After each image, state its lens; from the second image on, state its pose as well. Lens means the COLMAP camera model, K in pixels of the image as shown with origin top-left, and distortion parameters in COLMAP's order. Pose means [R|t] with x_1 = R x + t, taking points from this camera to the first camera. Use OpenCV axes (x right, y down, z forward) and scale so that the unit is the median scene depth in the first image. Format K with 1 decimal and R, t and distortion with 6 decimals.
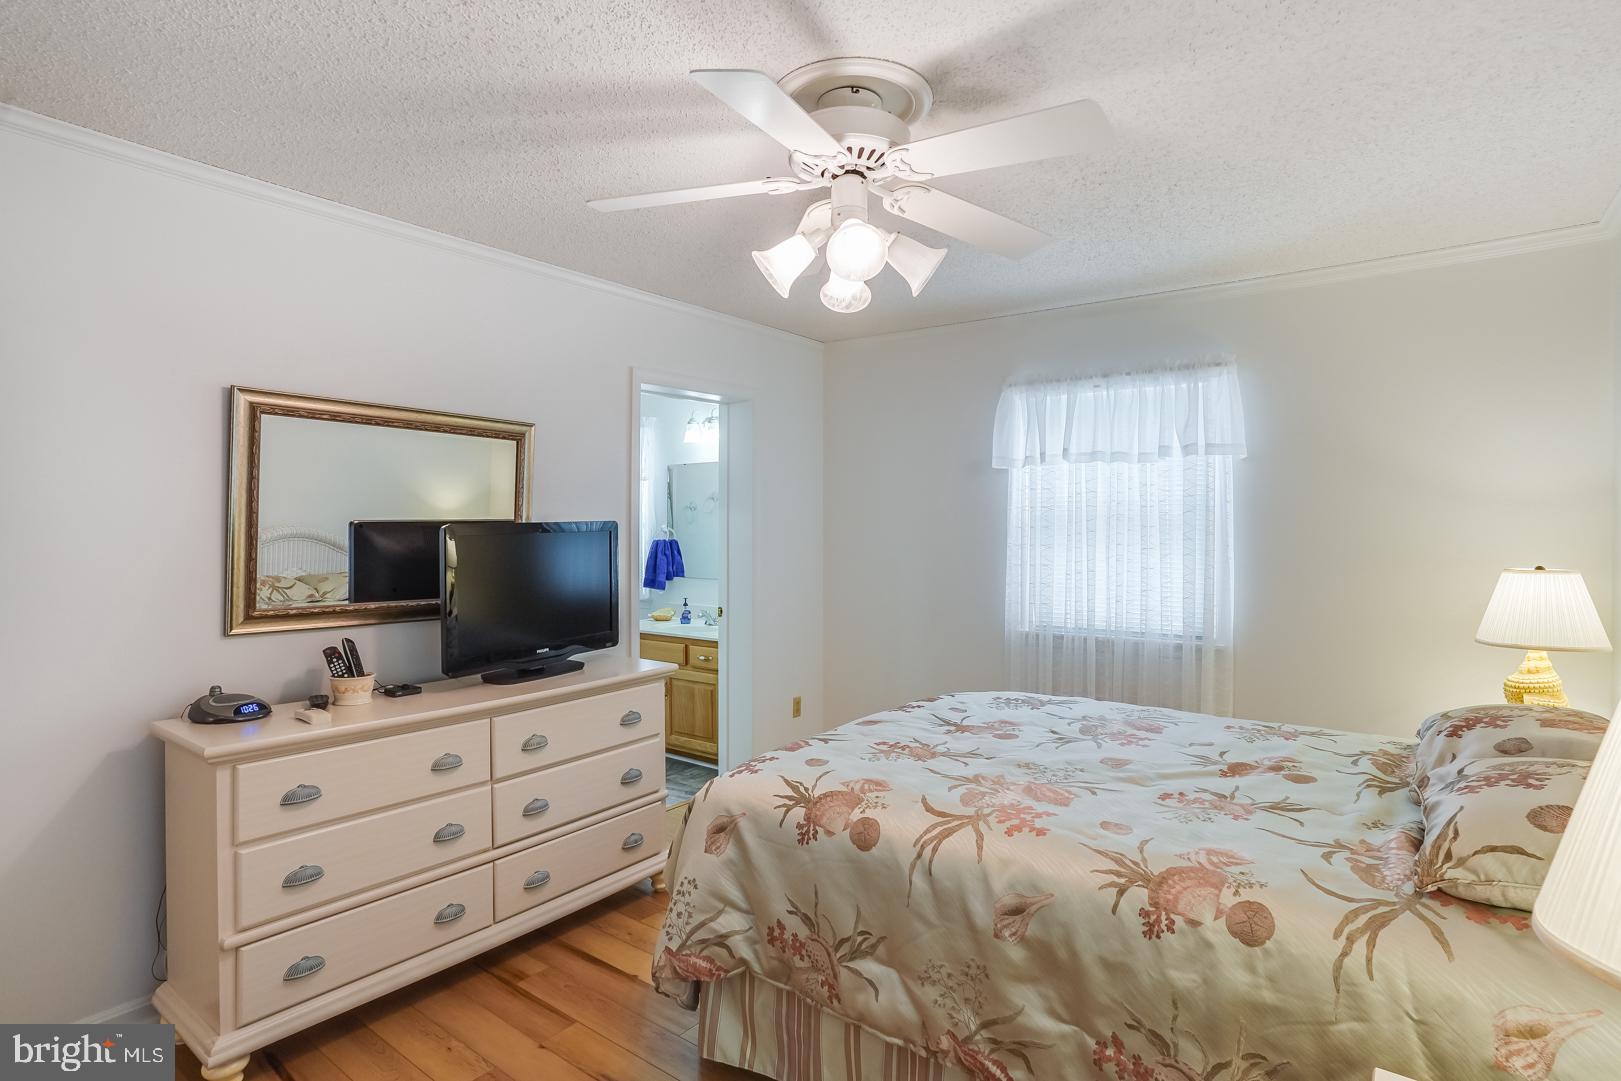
lens RADIAL K [[829.4, 0, 811.2], [0, 829.4, 556.8], [0, 0, 1]] dist [-0.056009, 0.026332]
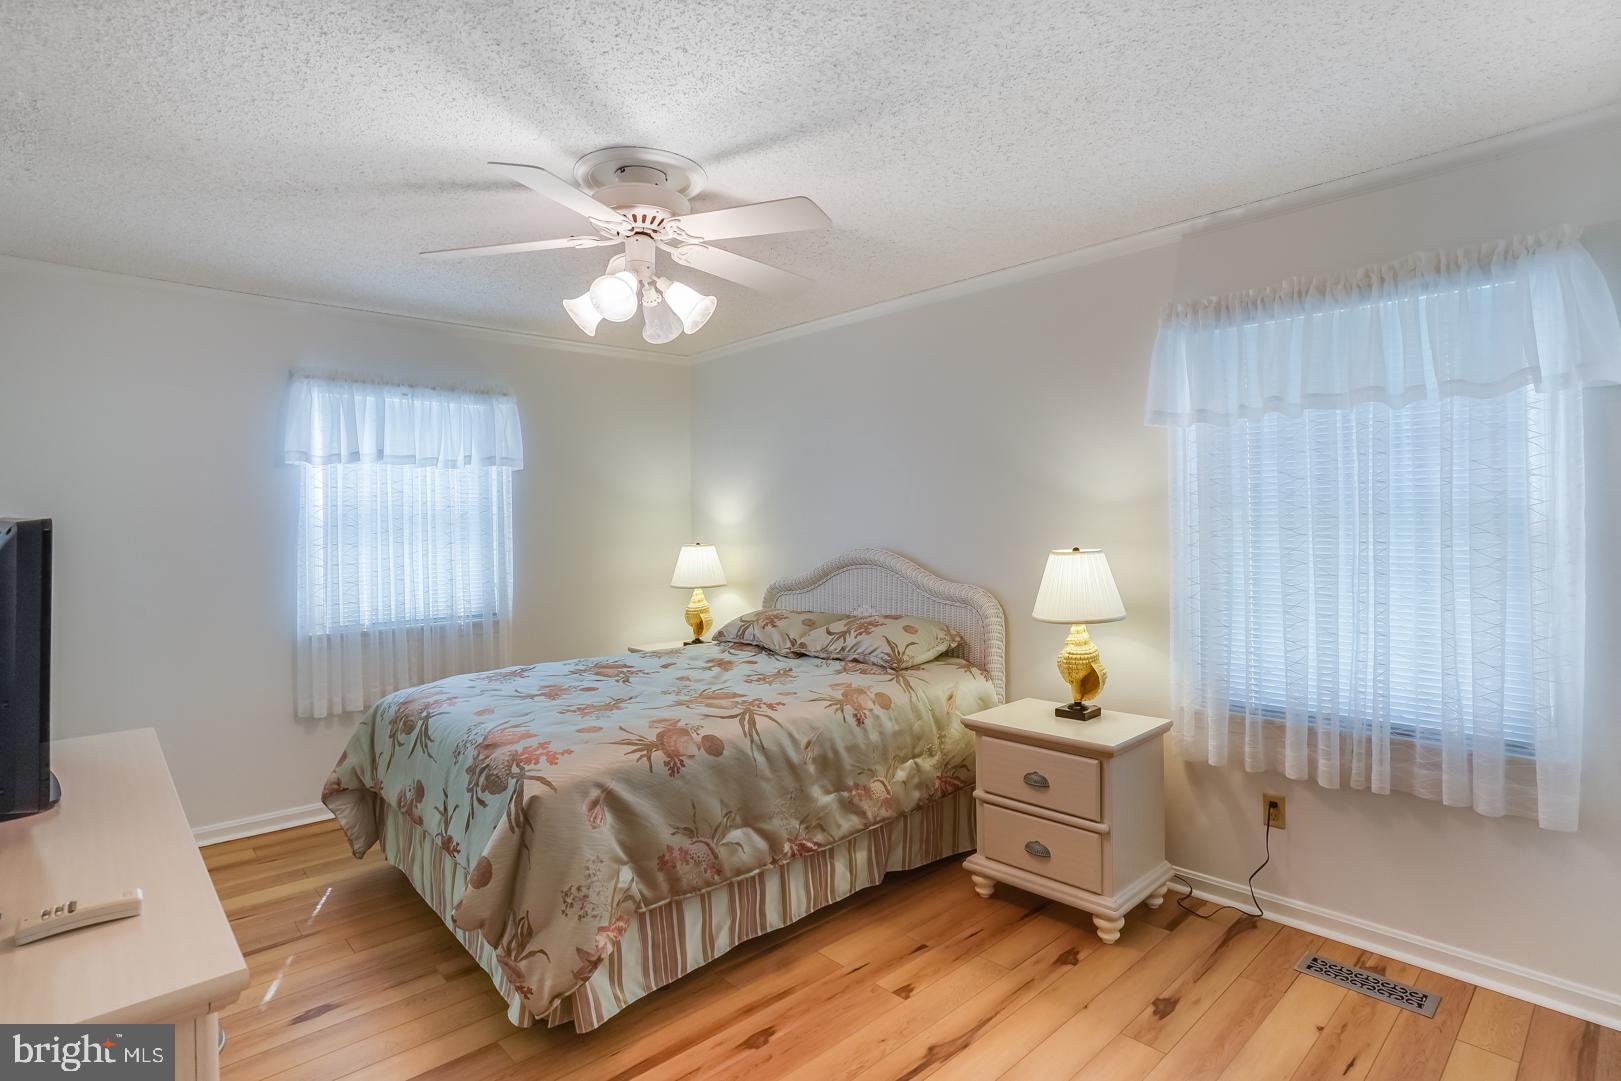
lens RADIAL K [[829.4, 0, 811.2], [0, 829.4, 556.8], [0, 0, 1]] dist [-0.056009, 0.026332]
pose [[0.172711, -0.043343, 0.984019, -1.141056], [0.048483, 0.998194, 0.035458, -0.013564], [-0.983779, 0.041584, 0.174500, 0.545844]]
